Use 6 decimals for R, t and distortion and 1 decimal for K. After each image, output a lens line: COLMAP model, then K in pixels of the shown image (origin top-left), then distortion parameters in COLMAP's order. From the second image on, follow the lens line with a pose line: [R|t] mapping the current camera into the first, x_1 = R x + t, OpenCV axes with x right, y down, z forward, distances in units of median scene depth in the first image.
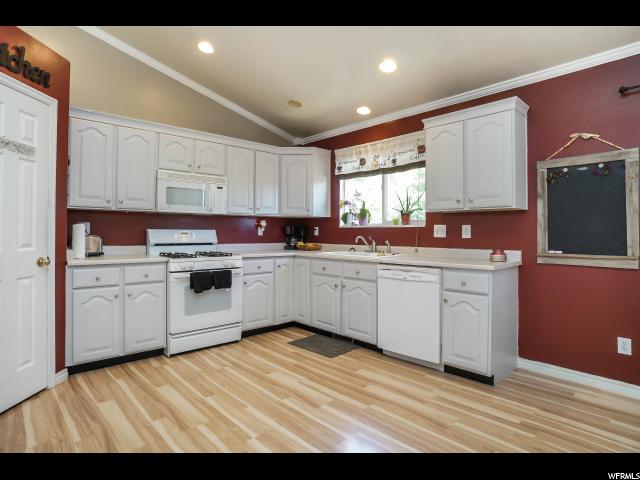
lens RADIAL K [[351.8, 0, 302.0], [0, 351.8, 232.7], [0, 0, 1]] dist [-0.038204, 0.002393]
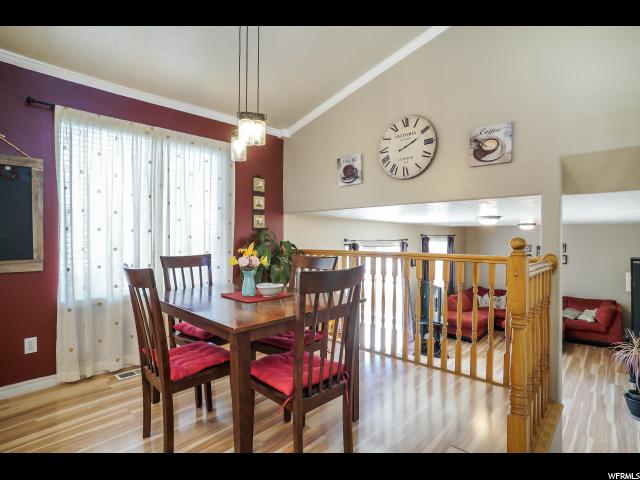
lens RADIAL K [[339.0, 0, 320.0], [0, 339.0, 240.0], [0, 0, 1]] dist [-0.017277, 0.000757]
pose [[-0.085383, -0.009851, 0.996299, -0.114370], [-0.001121, 0.999951, 0.009791, -0.002324], [-0.996348, -0.000281, -0.085390, 0.150852]]
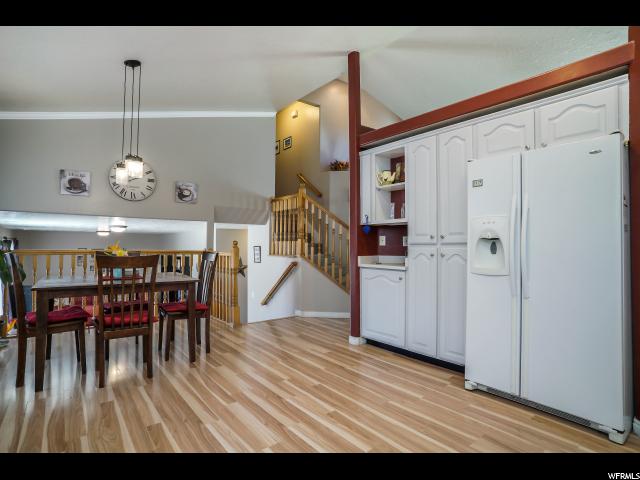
lens RADIAL K [[339.1, 0, 315.7], [0, 339.1, 239.7], [0, 0, 1]] dist [-0.039742, 0.000807]
pose [[-0.997572, -0.009754, 0.068953, -0.044645], [-0.011129, 0.999746, -0.019581, 0.017270], [-0.068745, -0.020300, -0.997428, 1.173733]]
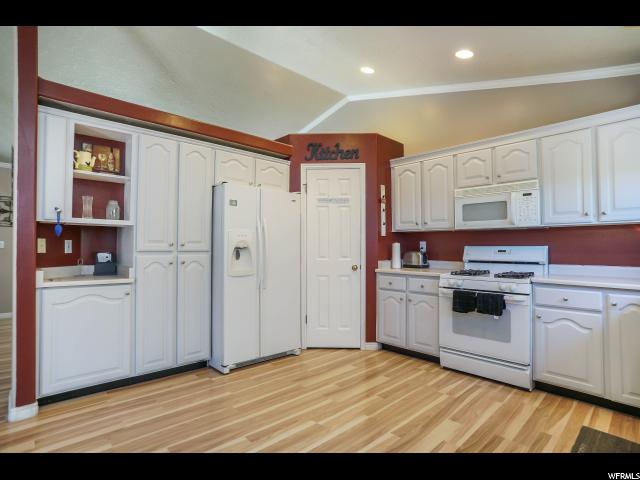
lens RADIAL K [[339.1, 0, 315.7], [0, 339.1, 239.7], [0, 0, 1]] dist [-0.039742, 0.000807]
pose [[0.022182, -0.027684, -0.999371, 0.616278], [-0.002684, 0.999611, -0.027750, -0.000837], [0.999750, 0.003298, 0.022099, 0.582492]]
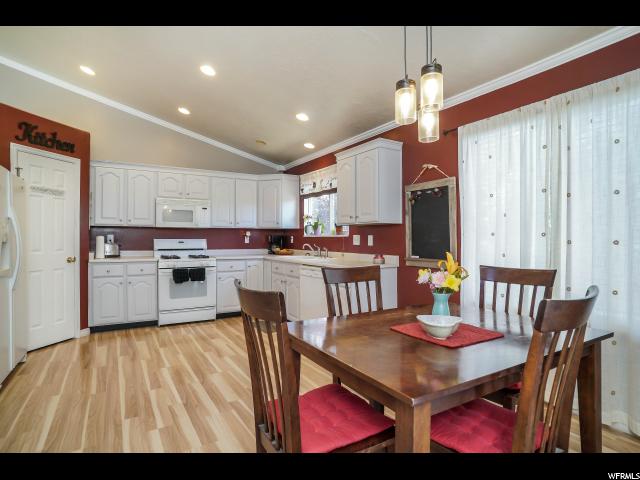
lens RADIAL K [[339.1, 0, 315.7], [0, 339.1, 239.7], [0, 0, 1]] dist [-0.039742, 0.000807]
pose [[0.984124, -0.001701, -0.177475, 0.501657], [0.002113, 0.999995, 0.002136, -0.009256], [0.177471, -0.002477, 0.984123, -0.257199]]
